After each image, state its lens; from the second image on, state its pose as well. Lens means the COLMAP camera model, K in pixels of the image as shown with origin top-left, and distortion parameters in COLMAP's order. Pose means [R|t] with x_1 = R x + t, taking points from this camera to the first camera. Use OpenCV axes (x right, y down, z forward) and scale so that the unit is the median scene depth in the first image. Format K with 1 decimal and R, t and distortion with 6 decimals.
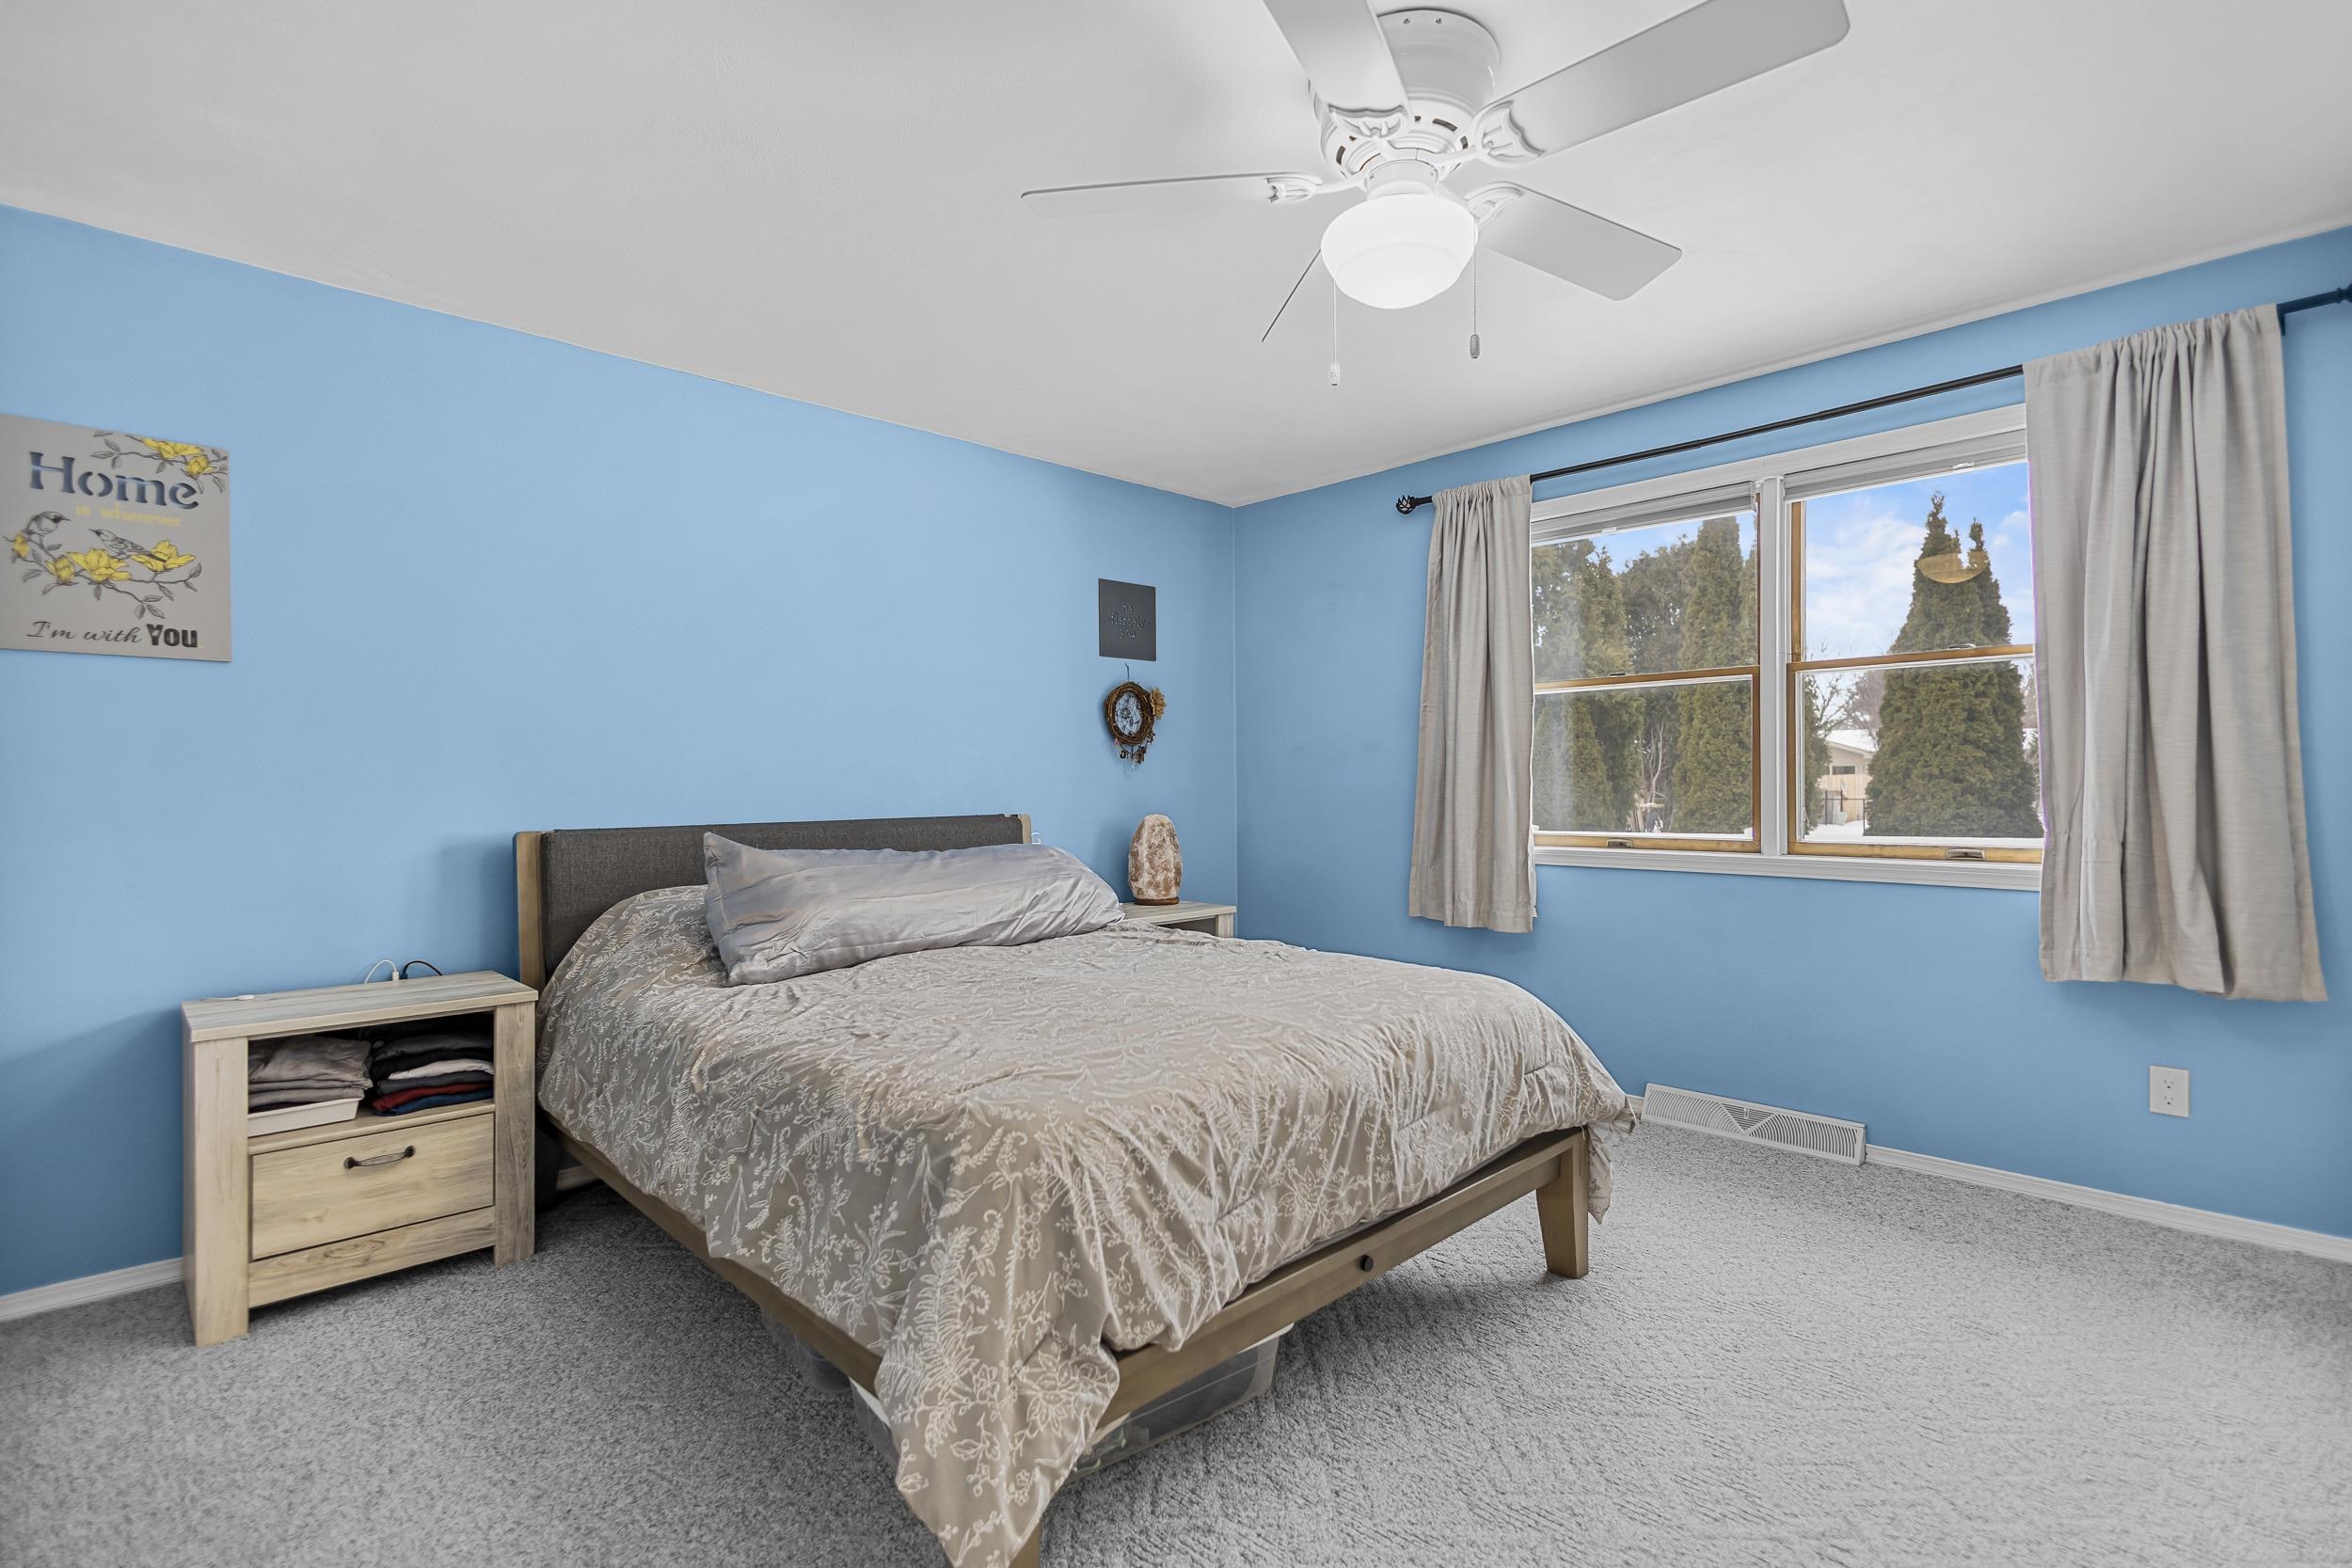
lens RADIAL K [[1081.3, 0, 1176.0], [0, 1081.3, 784.0], [0, 0, 1]] dist [0.003158, 0.000039]
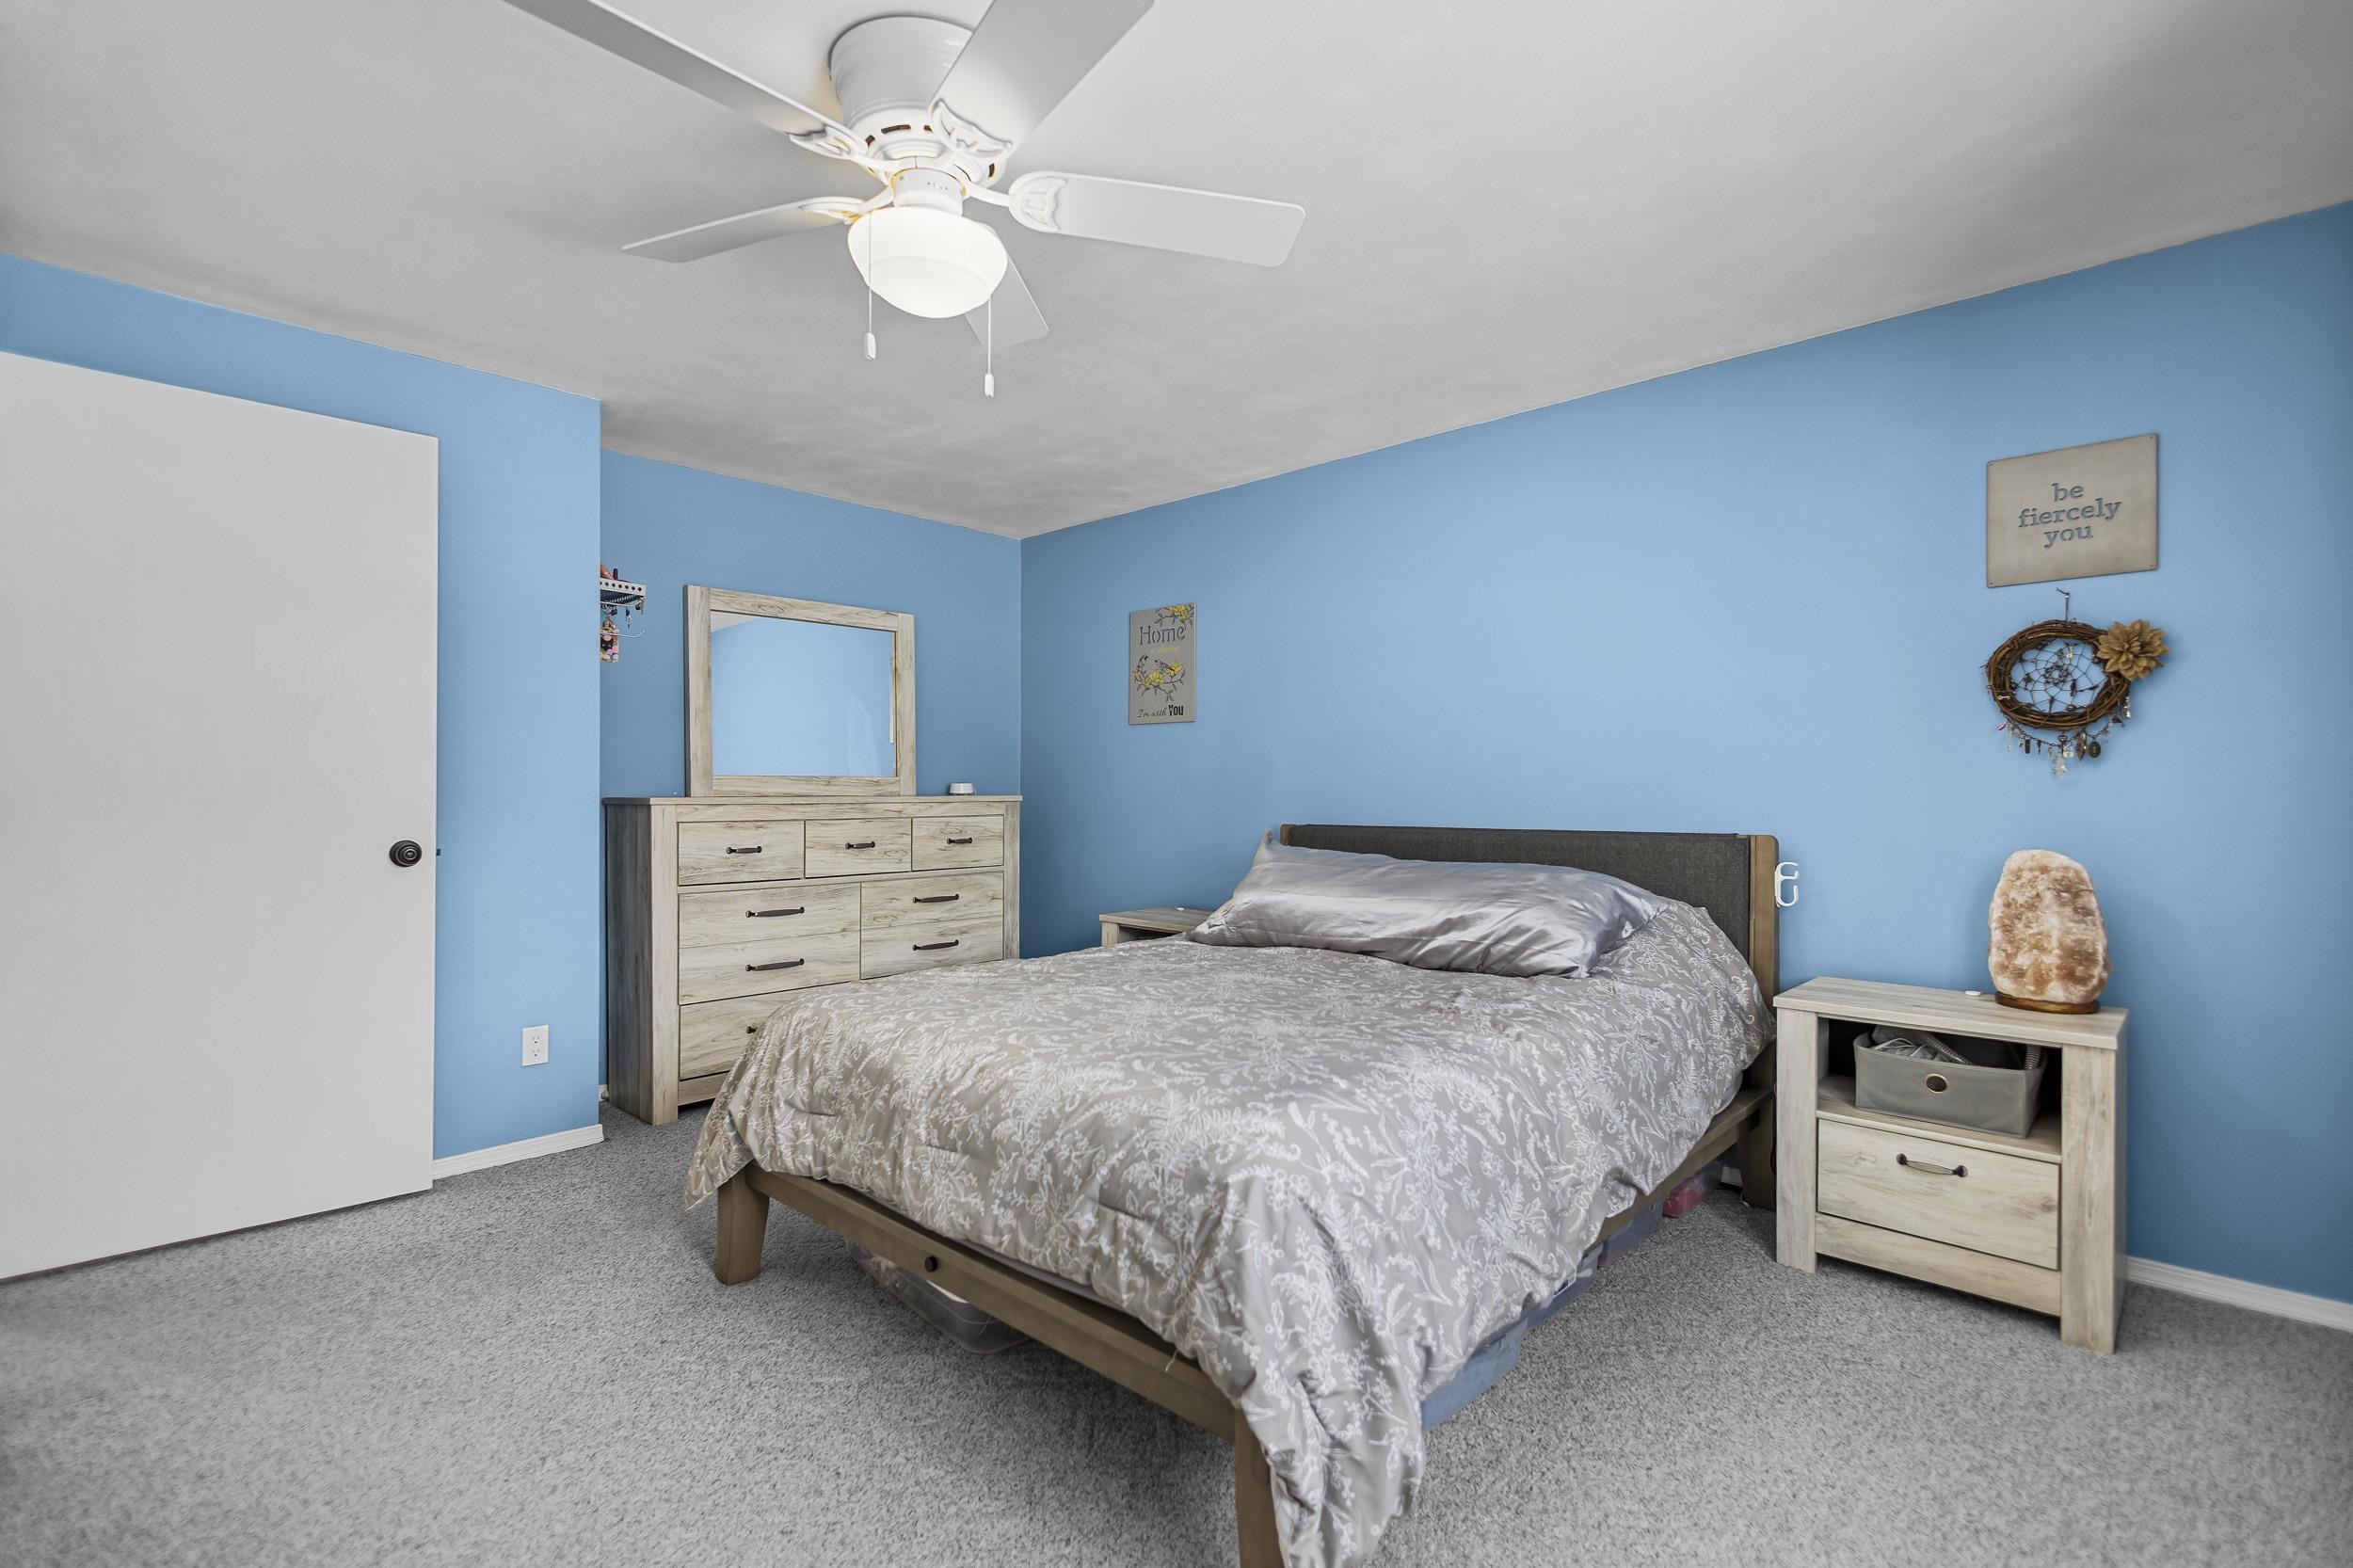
lens RADIAL K [[1081.9, 0, 1176.5], [0, 1081.9, 784.0], [0, 0, 1]] dist [0.003158, 0.000039]
pose [[0.058351, -0.005954, -0.998278, 0.530199], [-0.008339, 0.999944, -0.006452, 0.000780], [0.998261, 0.008701, 0.058298, 0.516532]]
